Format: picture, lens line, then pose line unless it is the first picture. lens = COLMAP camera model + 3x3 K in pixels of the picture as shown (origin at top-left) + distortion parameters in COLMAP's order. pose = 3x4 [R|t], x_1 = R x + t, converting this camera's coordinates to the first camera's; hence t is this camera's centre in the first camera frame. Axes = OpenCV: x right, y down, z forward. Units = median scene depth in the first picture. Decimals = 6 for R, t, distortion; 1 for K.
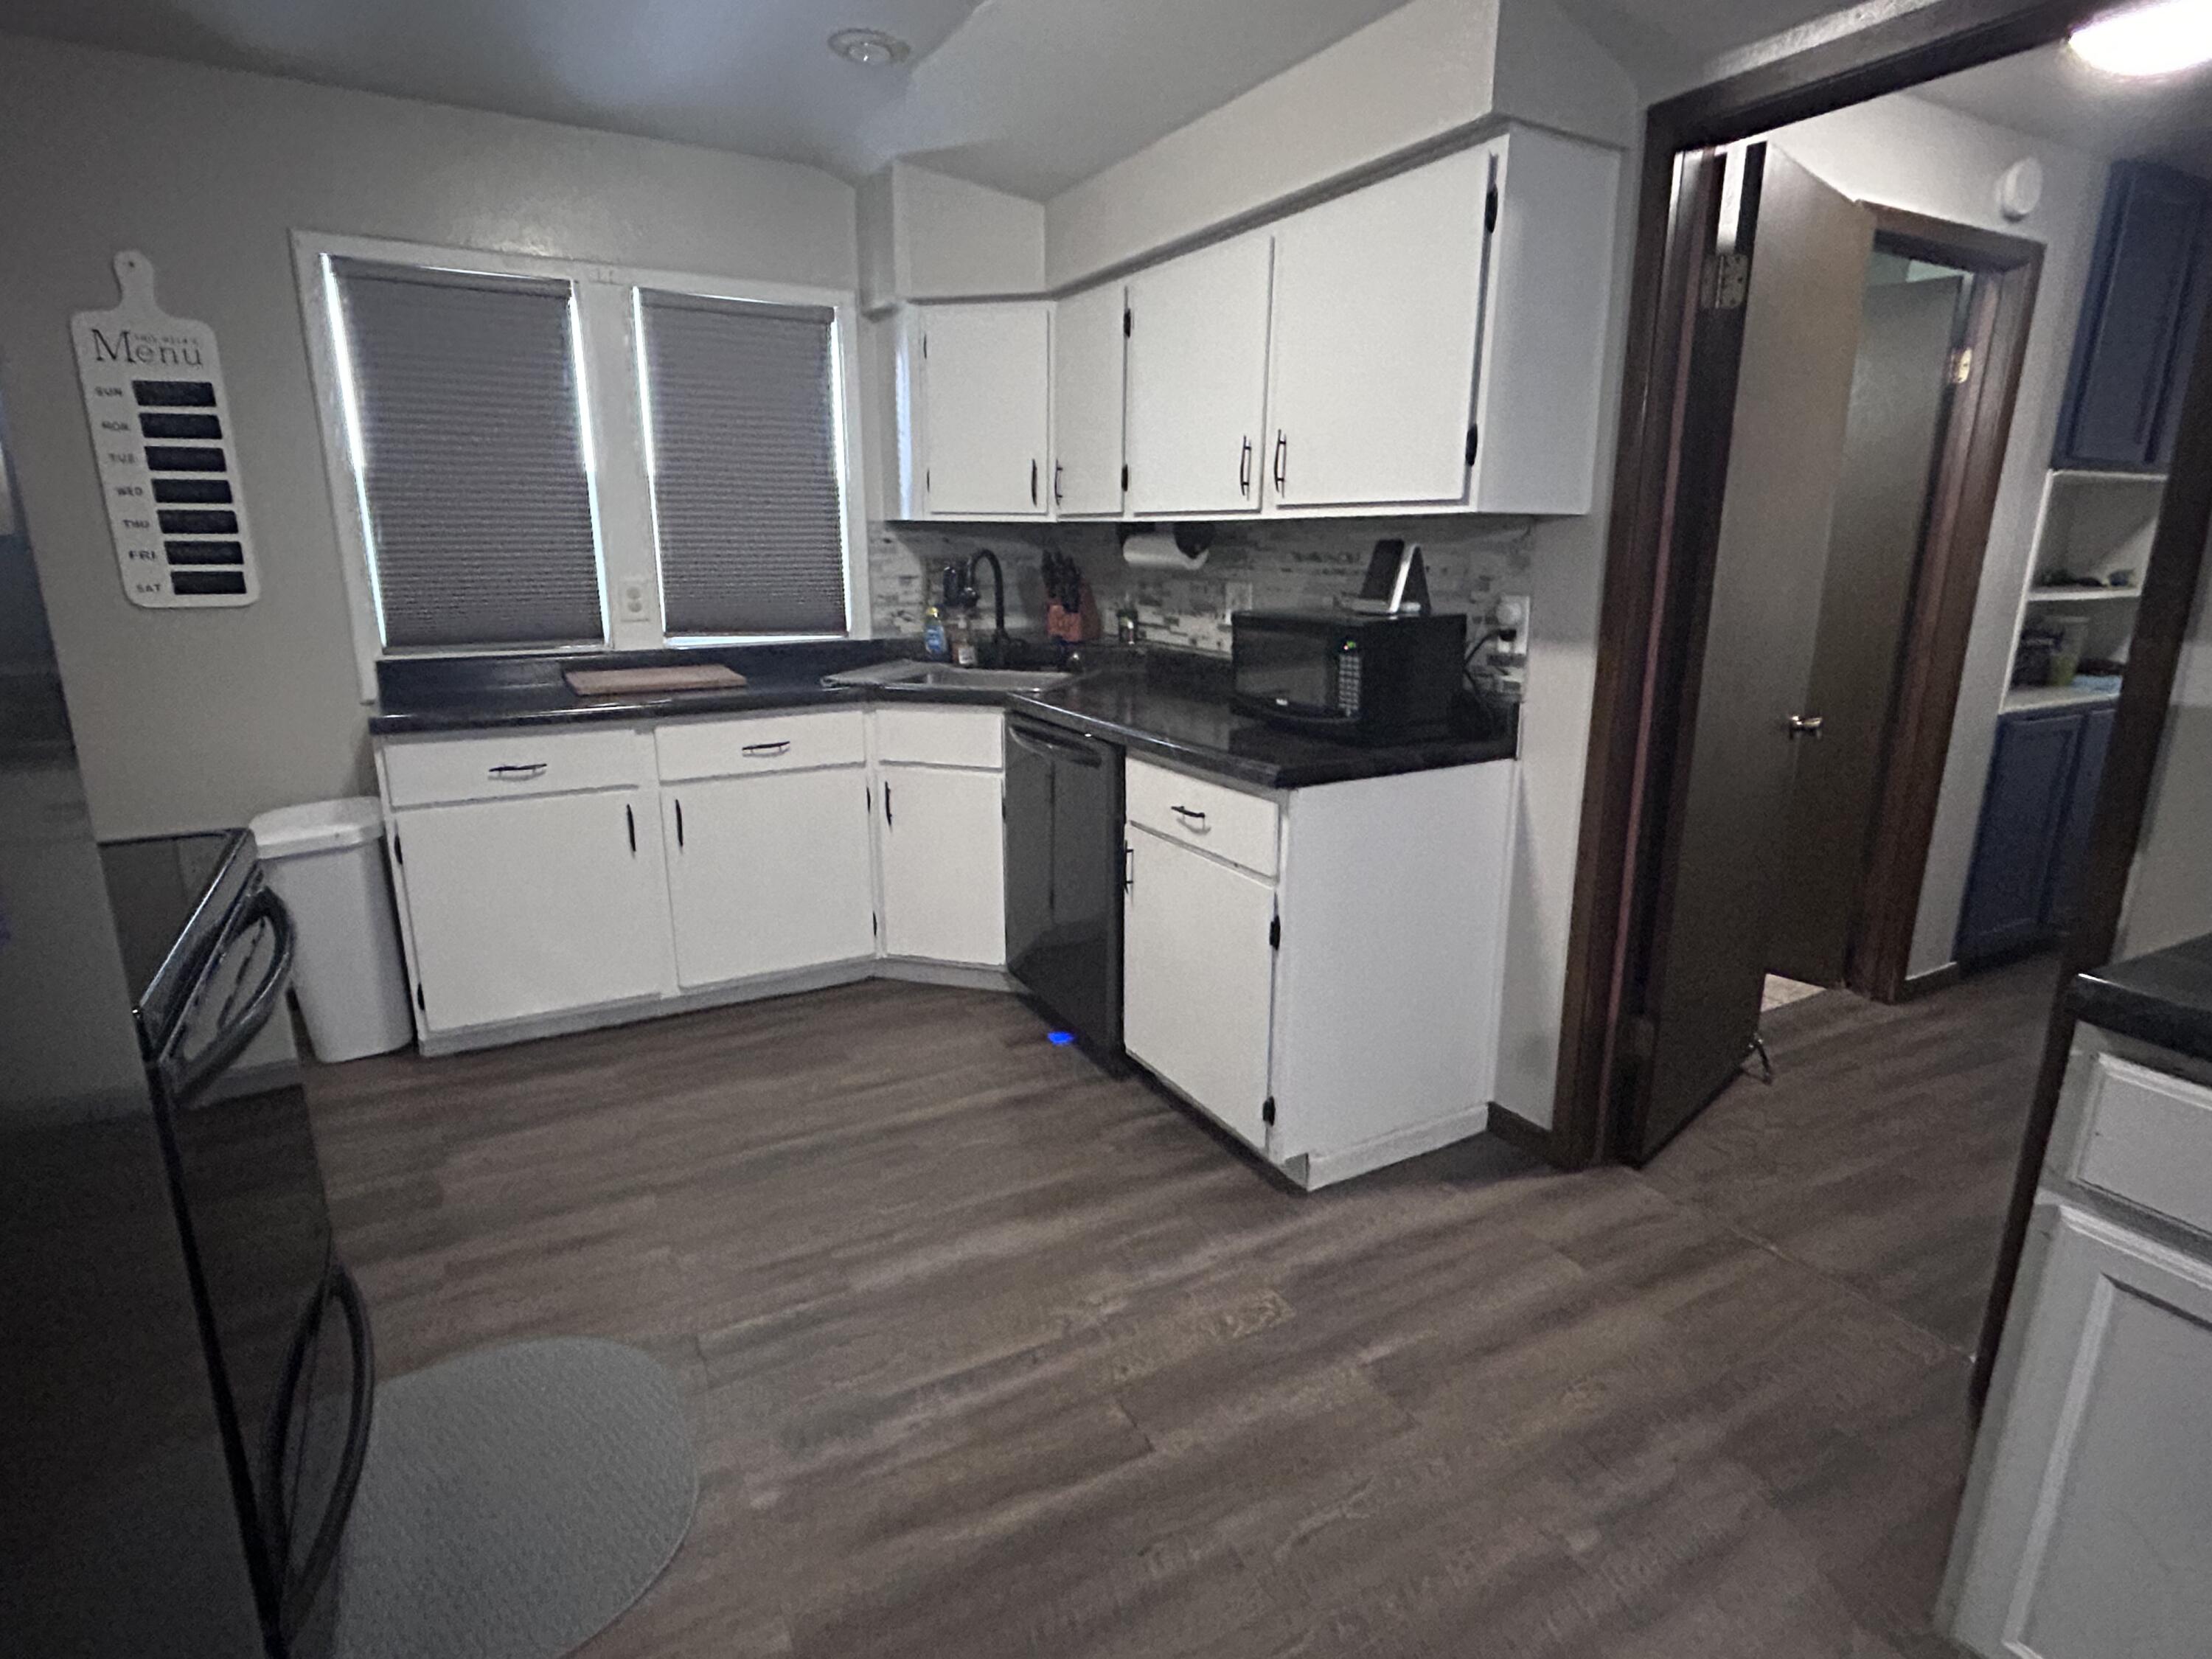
lens RADIAL K [[1155.9, 0, 1098.3], [0, 1155.9, 834.5], [0, 0, 1]] dist [0.005412, 0.002854]
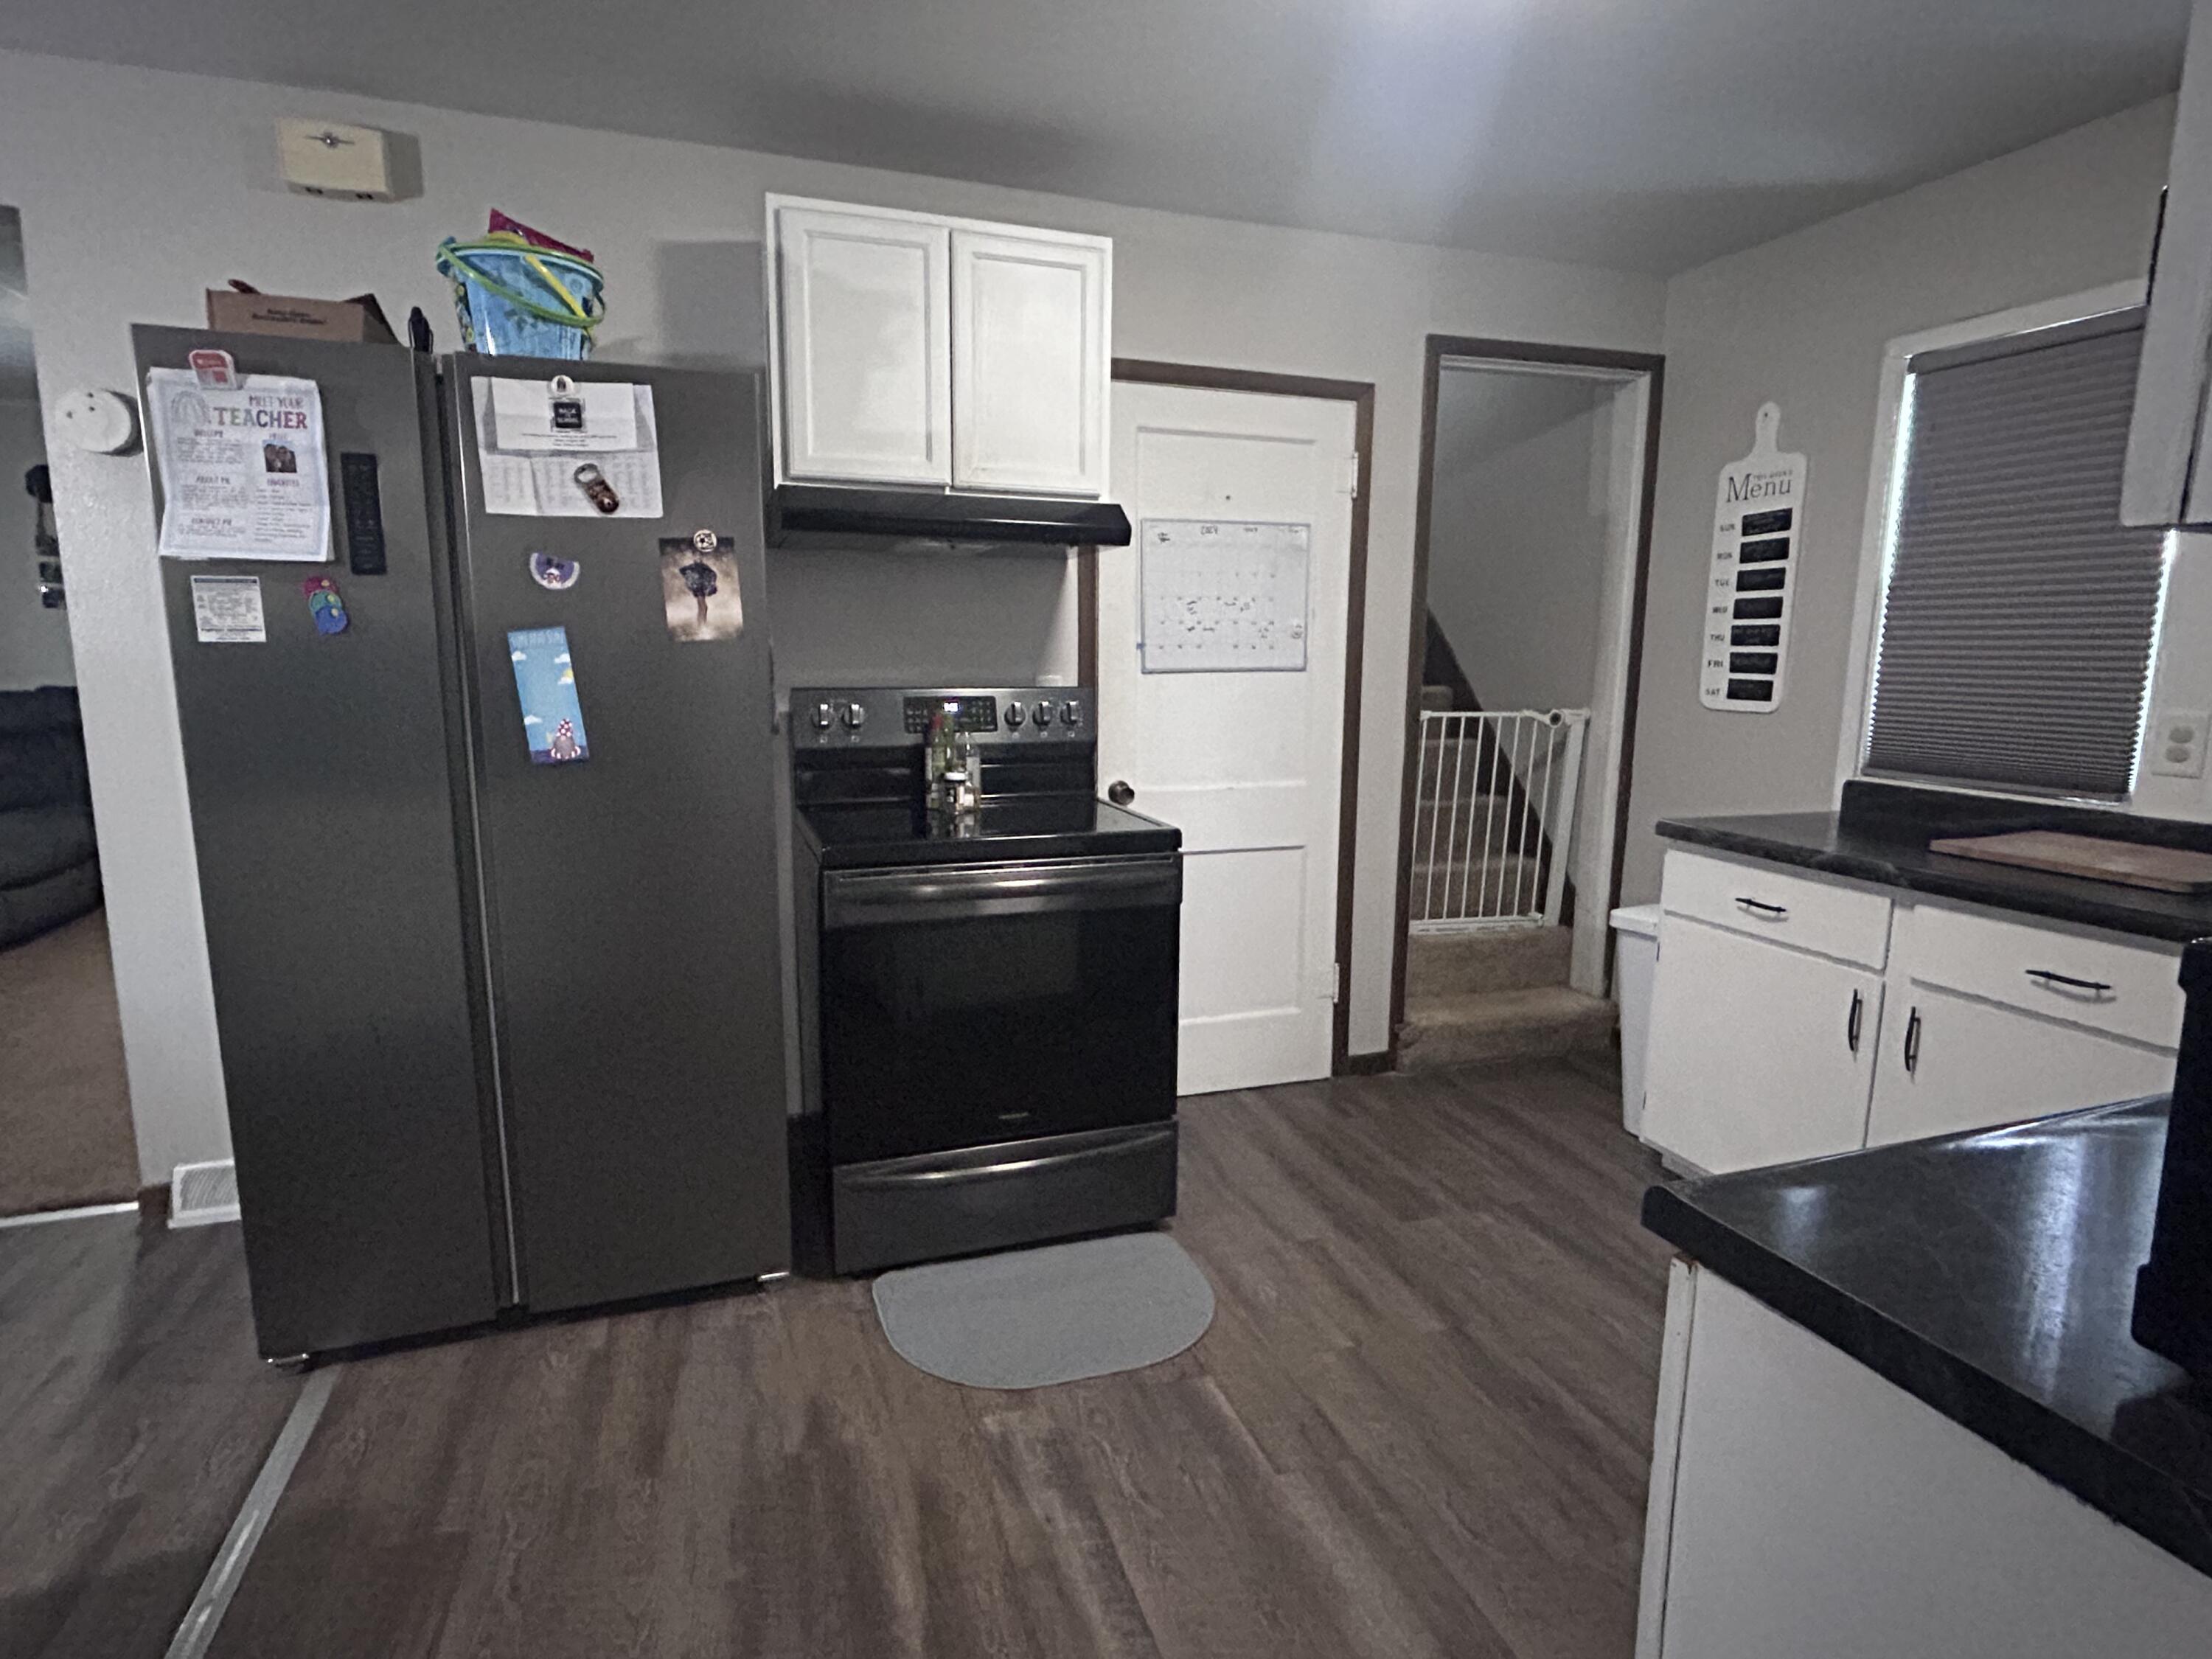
lens RADIAL K [[1155.9, 0, 1099.8], [0, 1155.9, 830.7], [0, 0, 1]] dist [0.005412, 0.002854]
pose [[-0.172425, 0.157928, -0.972280, 0.433107], [-0.252938, 0.946867, 0.198656, -0.158328], [0.951994, 0.280180, -0.123317, 0.608993]]
